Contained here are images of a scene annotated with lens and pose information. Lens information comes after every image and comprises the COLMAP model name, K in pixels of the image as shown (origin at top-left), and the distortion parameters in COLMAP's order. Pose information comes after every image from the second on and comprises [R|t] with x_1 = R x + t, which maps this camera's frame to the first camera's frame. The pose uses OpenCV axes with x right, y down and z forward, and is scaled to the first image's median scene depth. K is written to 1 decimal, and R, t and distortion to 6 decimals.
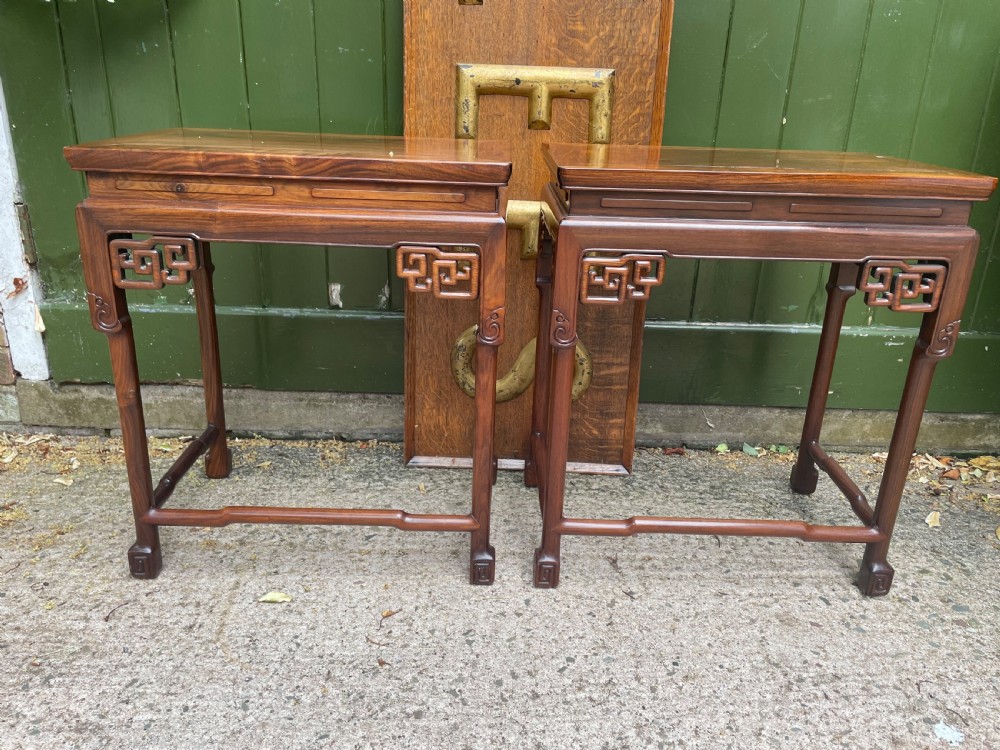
lens RADIAL K [[764.0, 0, 506.9], [0, 764.0, 372.7], [0, 0, 1]] dist [0.085003, -0.118994]
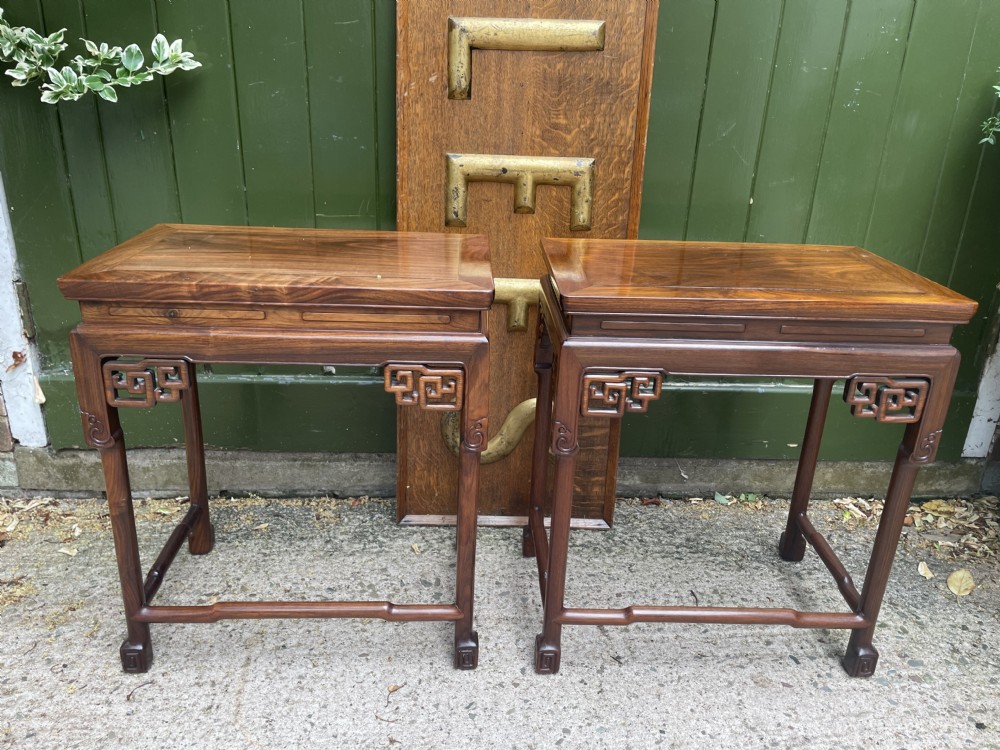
lens RADIAL K [[763.9, 0, 501.7], [0, 763.9, 367.5], [0, 0, 1]] dist [0.081131, -0.113080]
pose [[0.998987, -0.011640, 0.043462, -0.040163], [0.011145, 0.999871, 0.011599, -0.122634], [-0.043591, -0.011103, 0.998988, -0.060828]]
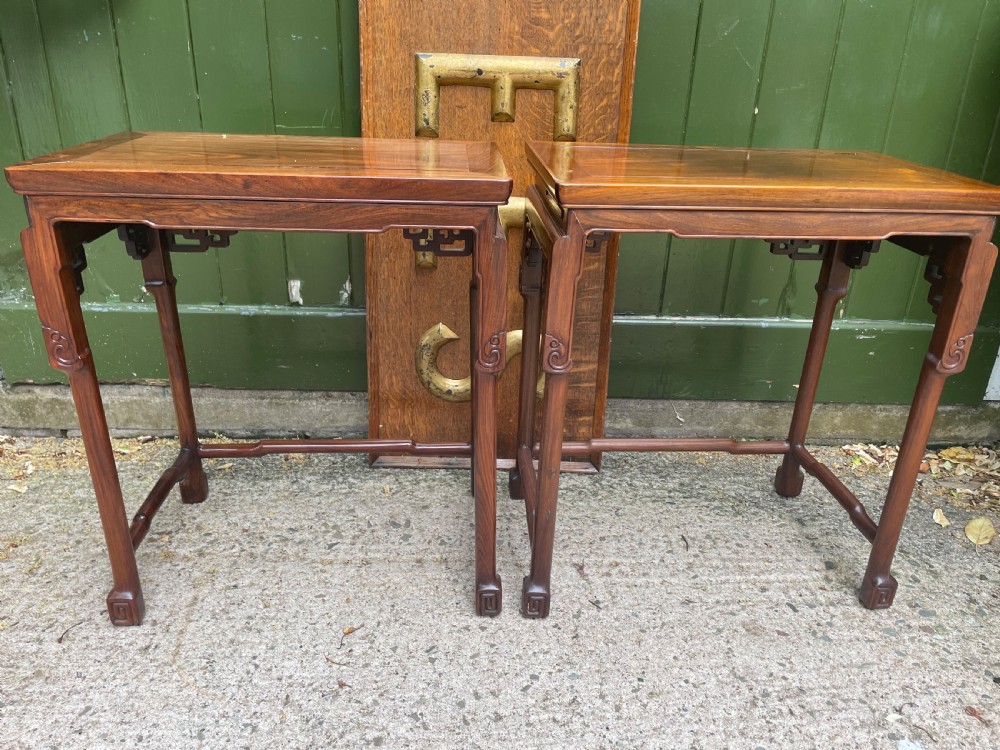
lens RADIAL K [[763.4, 0, 498.9], [0, 763.4, 369.9], [0, 0, 1]] dist [0.085263, -0.118852]
pose [[0.999812, -0.008746, 0.017315, 0.018656], [0.007962, 0.998962, 0.044858, -0.052225], [-0.017689, -0.044712, 0.998843, 0.027221]]
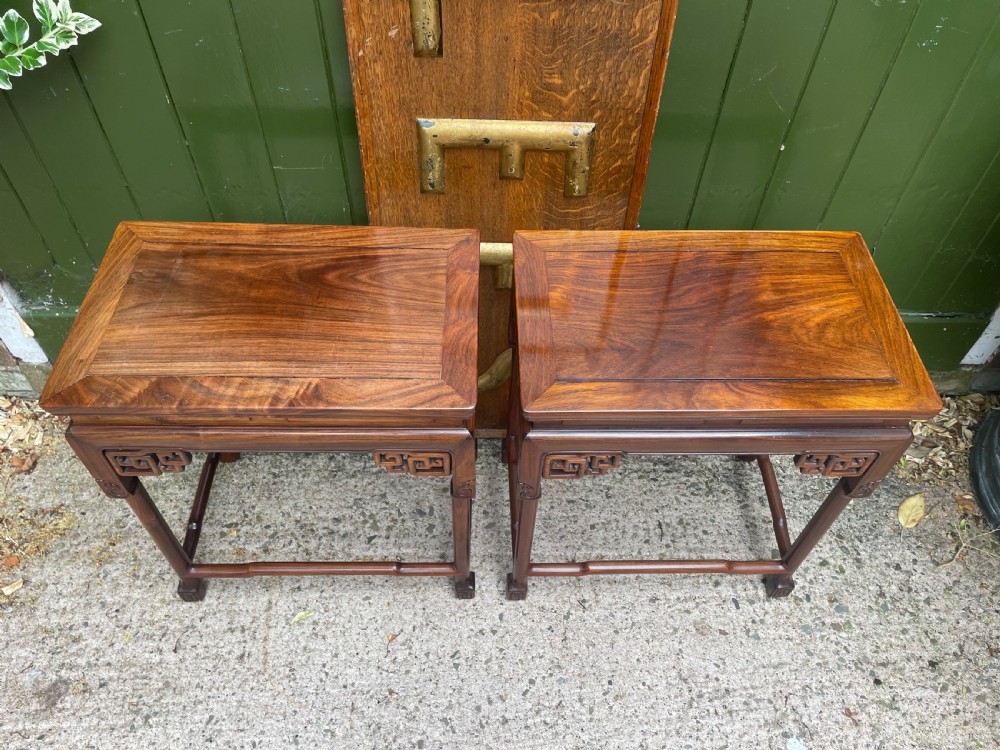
lens RADIAL K [[763.6, 0, 508.4], [0, 763.6, 379.3], [0, 0, 1]] dist [0.085150, -0.119847]
pose [[0.999922, -0.011566, 0.004774, 0.033107], [0.007511, 0.859981, 0.510271, -0.614409], [-0.010008, -0.510196, 0.860000, 0.094616]]
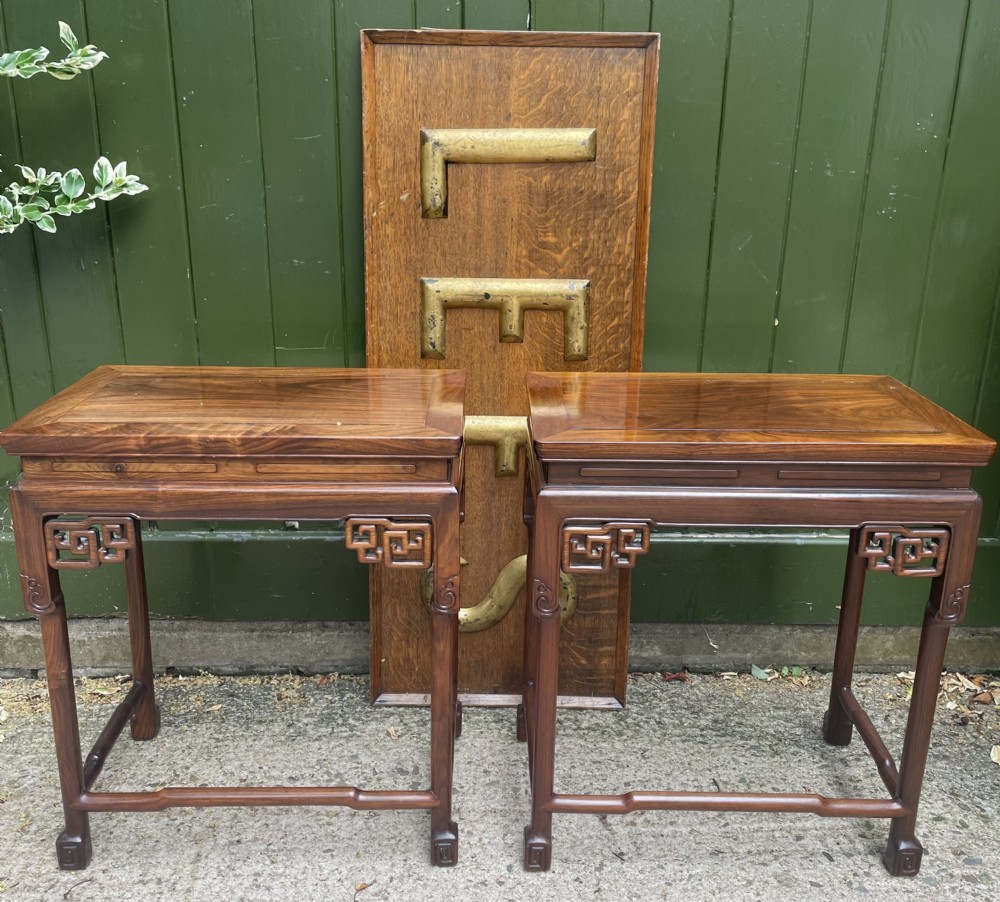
lens RADIAL K [[1016.9, 0, 495.3], [0, 1016.9, 466.1], [0, 0, 1]] dist [0.084220, -0.114787]
pose [[0.999667, -0.024647, 0.007647, 0.010155], [0.024917, 0.998991, -0.037356, -0.128370], [-0.006718, 0.037534, 0.999273, -0.237068]]
